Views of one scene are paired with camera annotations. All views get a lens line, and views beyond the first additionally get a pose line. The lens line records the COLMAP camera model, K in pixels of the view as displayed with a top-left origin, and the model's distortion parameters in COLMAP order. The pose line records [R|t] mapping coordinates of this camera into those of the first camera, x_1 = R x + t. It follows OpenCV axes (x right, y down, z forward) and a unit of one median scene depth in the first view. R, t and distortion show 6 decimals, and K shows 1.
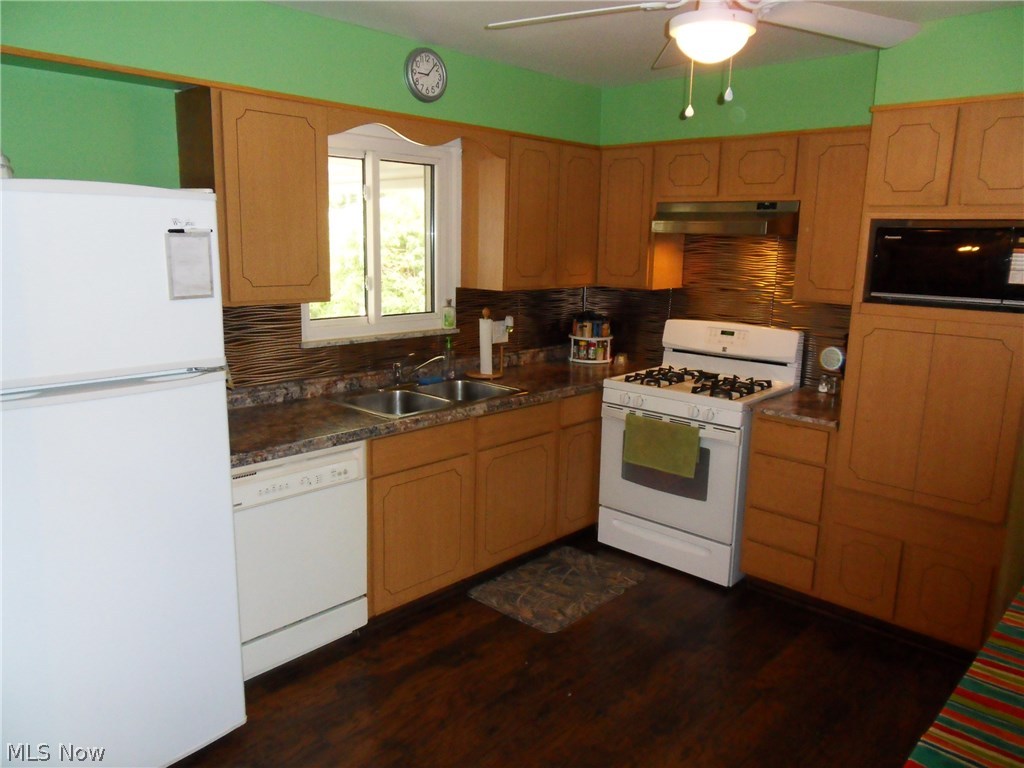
lens RADIAL K [[751.5, 0, 501.9], [0, 751.5, 380.5], [0, 0, 1]] dist [-0.014926, 0.002658]
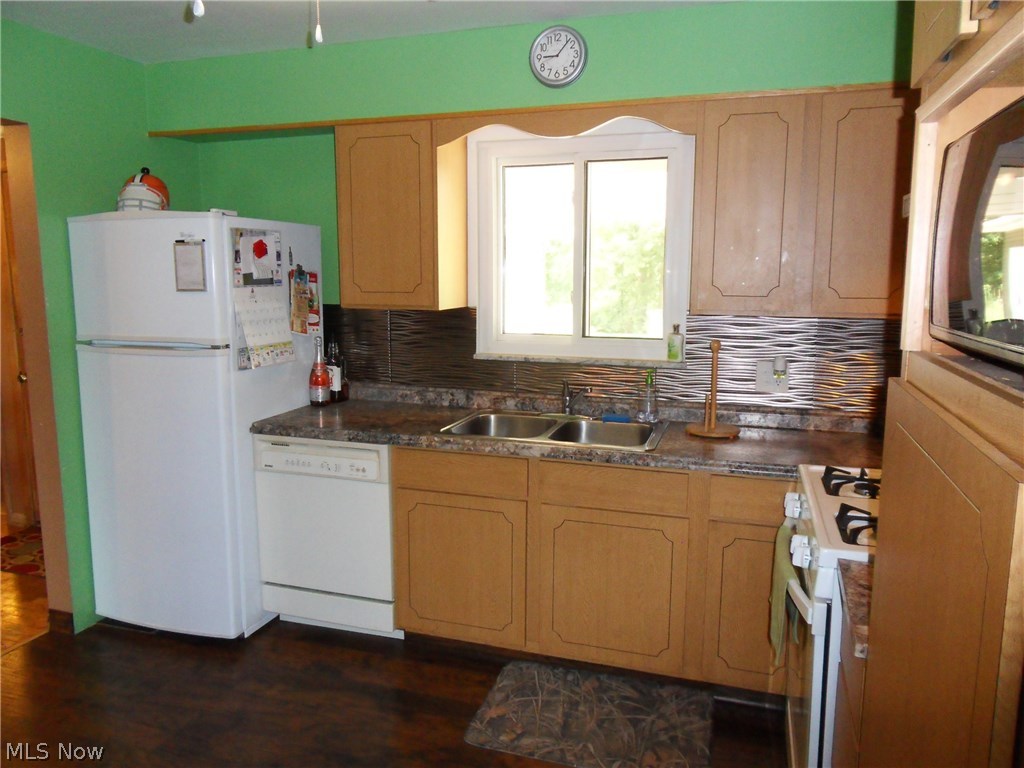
lens RADIAL K [[751.5, 0, 504.9], [0, 751.5, 383.8], [0, 0, 1]] dist [-0.014926, 0.002658]
pose [[0.432624, 0.117092, -0.893938, 0.680157], [-0.162786, 0.985379, 0.050289, -0.068576], [0.886757, 0.123765, 0.445360, 0.600080]]
